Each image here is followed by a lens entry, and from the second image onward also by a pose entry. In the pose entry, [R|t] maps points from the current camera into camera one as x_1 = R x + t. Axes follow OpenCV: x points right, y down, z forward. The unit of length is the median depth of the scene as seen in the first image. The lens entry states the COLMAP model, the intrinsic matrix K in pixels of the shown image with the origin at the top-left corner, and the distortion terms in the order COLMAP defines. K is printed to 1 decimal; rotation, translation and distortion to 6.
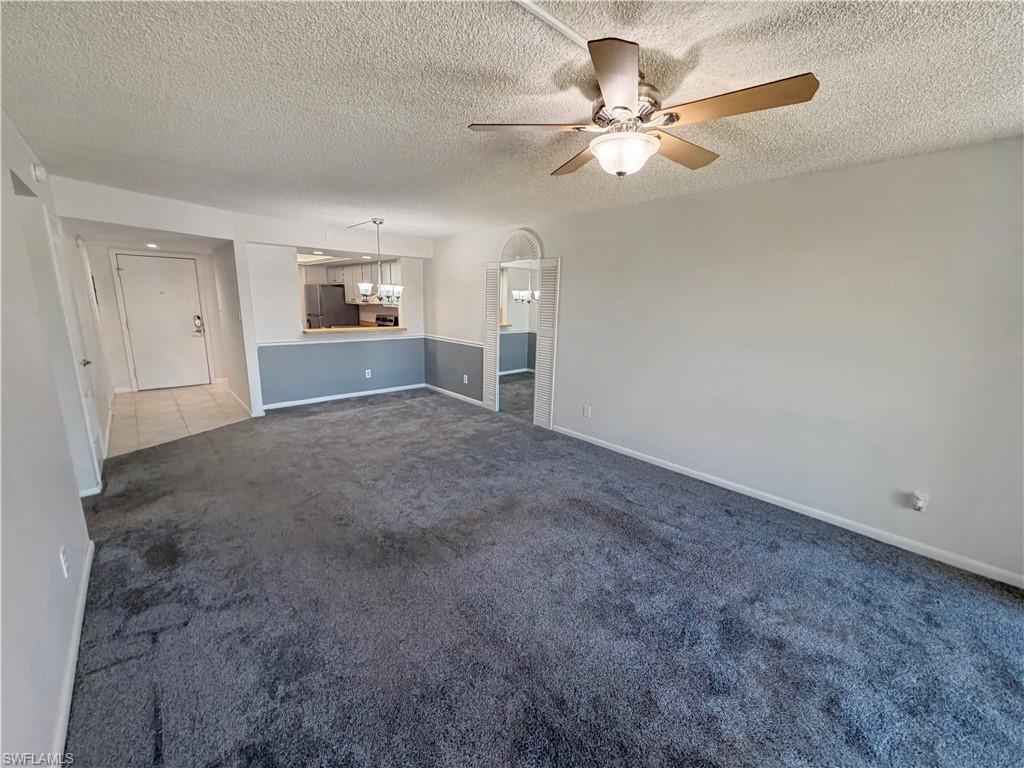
lens RADIAL K [[408.3, 0, 507.2], [0, 408.3, 383.8], [0, 0, 1]] dist [0.000377, -0.000250]
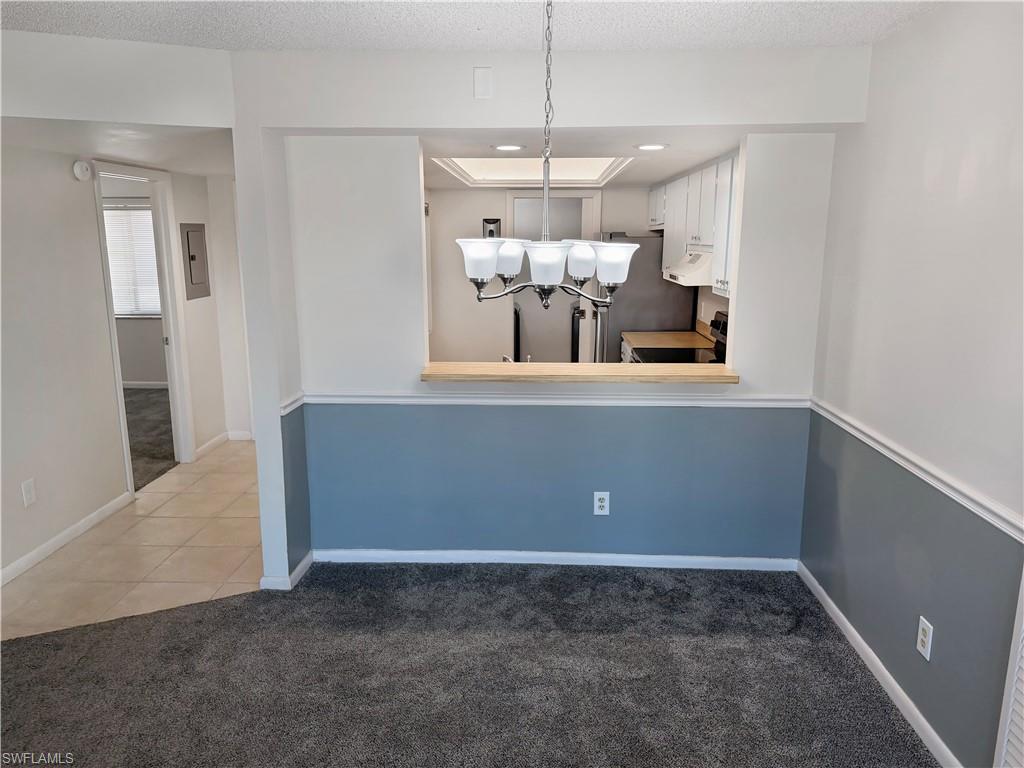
lens RADIAL K [[717.3, 0, 512.0], [0, 717.3, 384.0], [0, 0, 1]] dist [0.148941, -0.239531]
pose [[0.720757, 0.113539, -0.683826, -0.005405], [-0.127771, 0.991352, 0.029928, -0.154470], [0.681310, 0.065802, 0.729031, 0.622840]]
